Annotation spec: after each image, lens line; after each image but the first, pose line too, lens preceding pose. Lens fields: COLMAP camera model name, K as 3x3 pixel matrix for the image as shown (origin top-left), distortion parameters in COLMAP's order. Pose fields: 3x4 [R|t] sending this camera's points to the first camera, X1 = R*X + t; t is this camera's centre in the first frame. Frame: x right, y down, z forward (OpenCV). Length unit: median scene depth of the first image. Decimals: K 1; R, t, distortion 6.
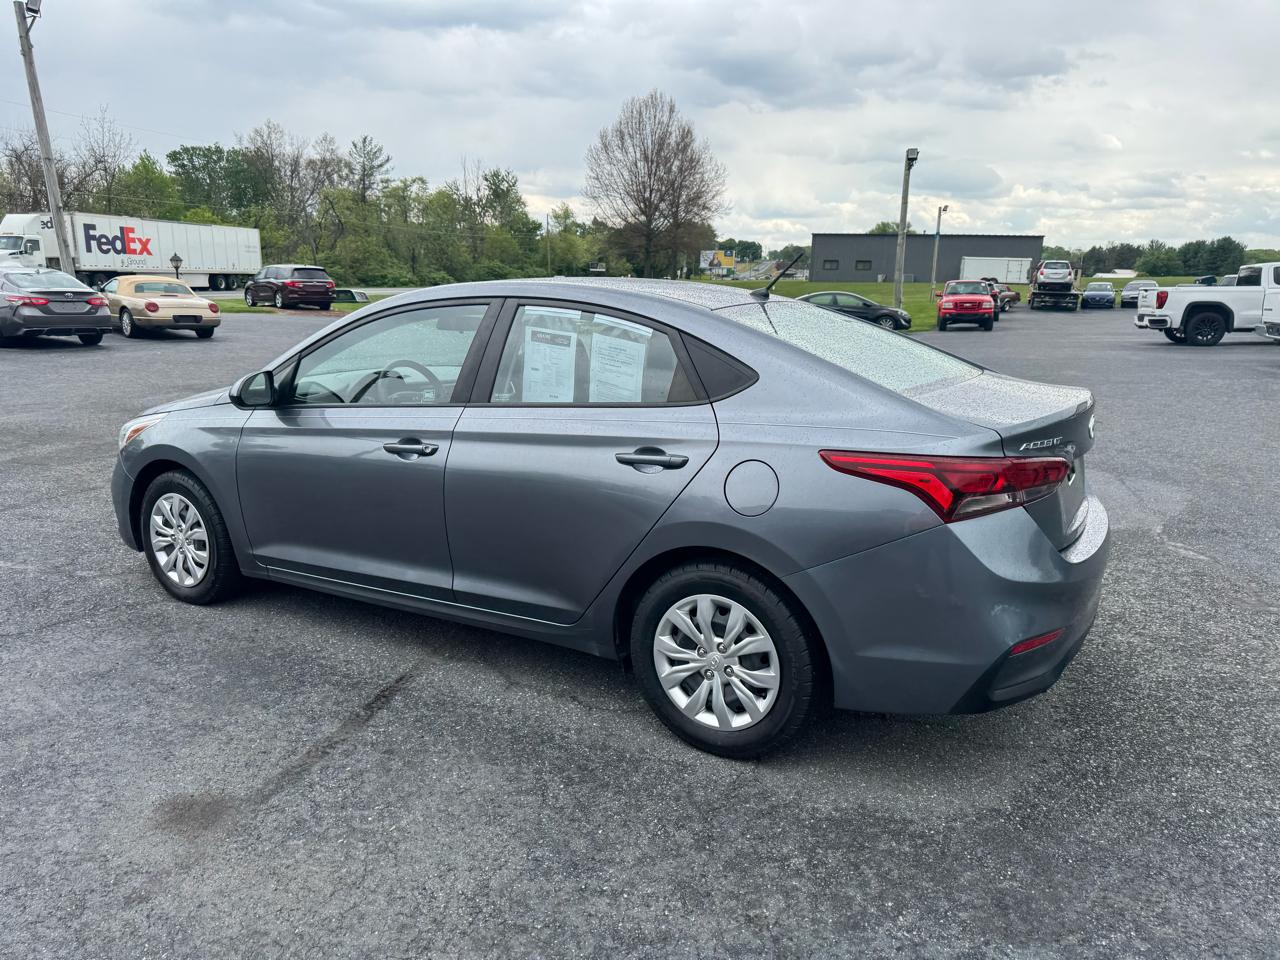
lens RADIAL K [[908.5, 0, 634.1], [0, 908.5, 474.6], [0, 0, 1]] dist [0.043422, -0.050897]
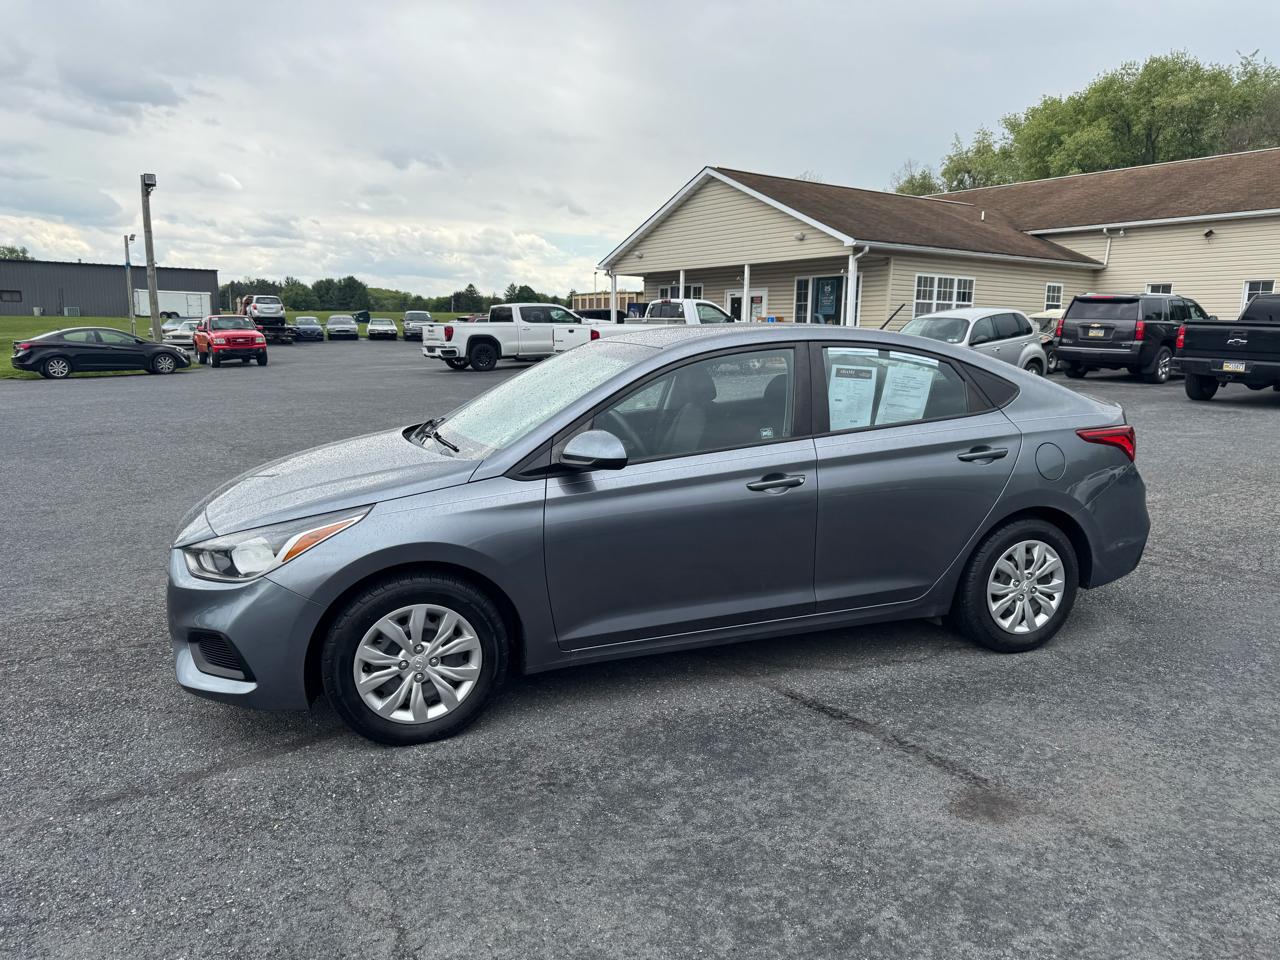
lens RADIAL K [[912.7, 0, 659.7], [0, 912.7, 482.5], [0, 0, 1]] dist [0.037962, -0.050728]
pose [[0.625134, -0.140027, 0.767854, -0.161939], [0.161071, 0.985744, 0.048629, -0.014432], [-0.763717, 0.093279, 0.638777, 0.058485]]
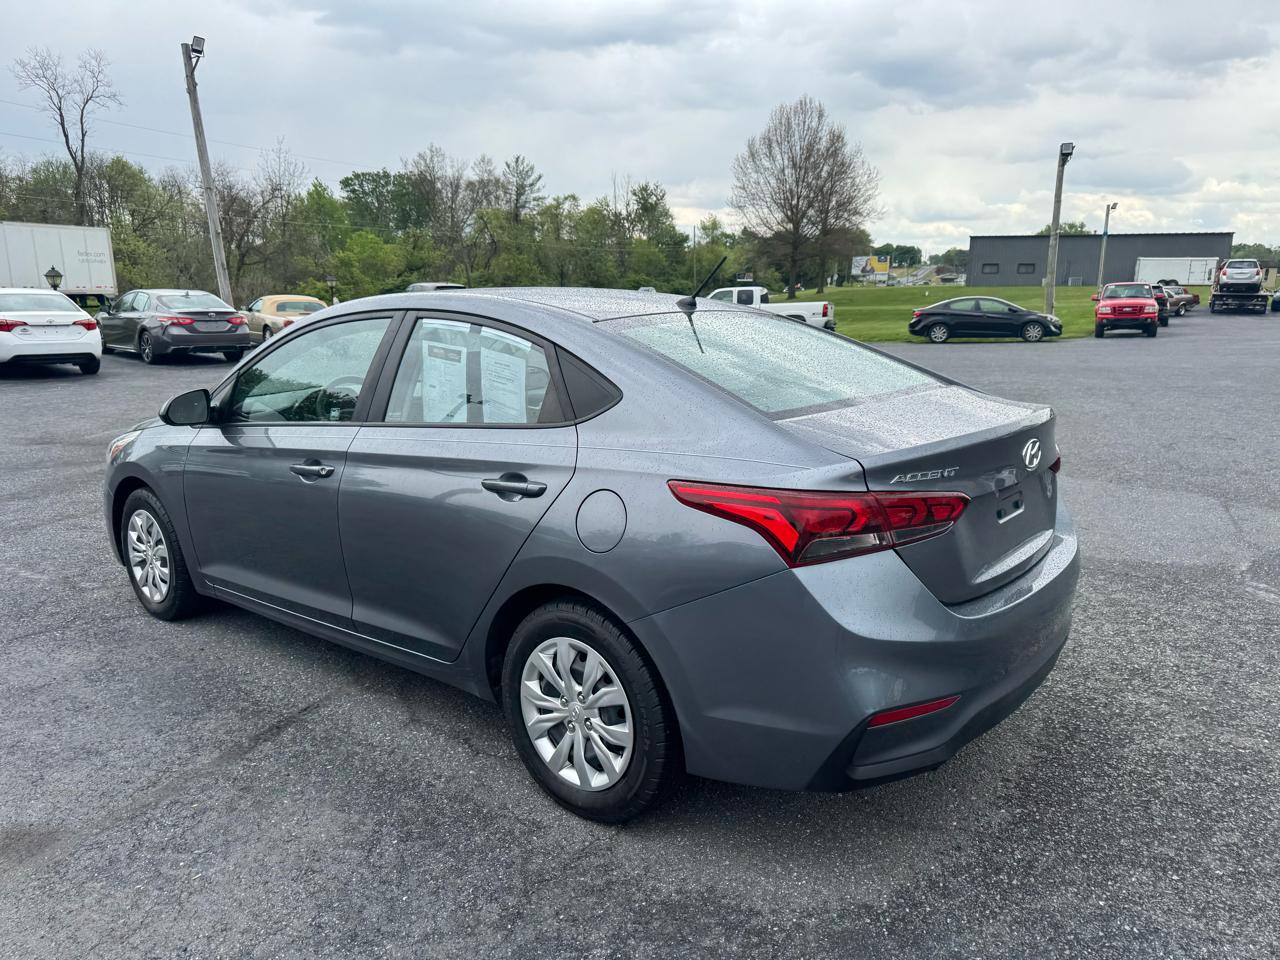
lens RADIAL K [[915.9, 0, 645.5], [0, 915.9, 479.1], [0, 0, 1]] dist [0.023527, -0.031286]
pose [[0.988162, 0.011308, -0.152997, 0.034598], [-0.012513, 0.999898, -0.006914, -0.002262], [0.152903, 0.008747, 0.988202, 0.013553]]
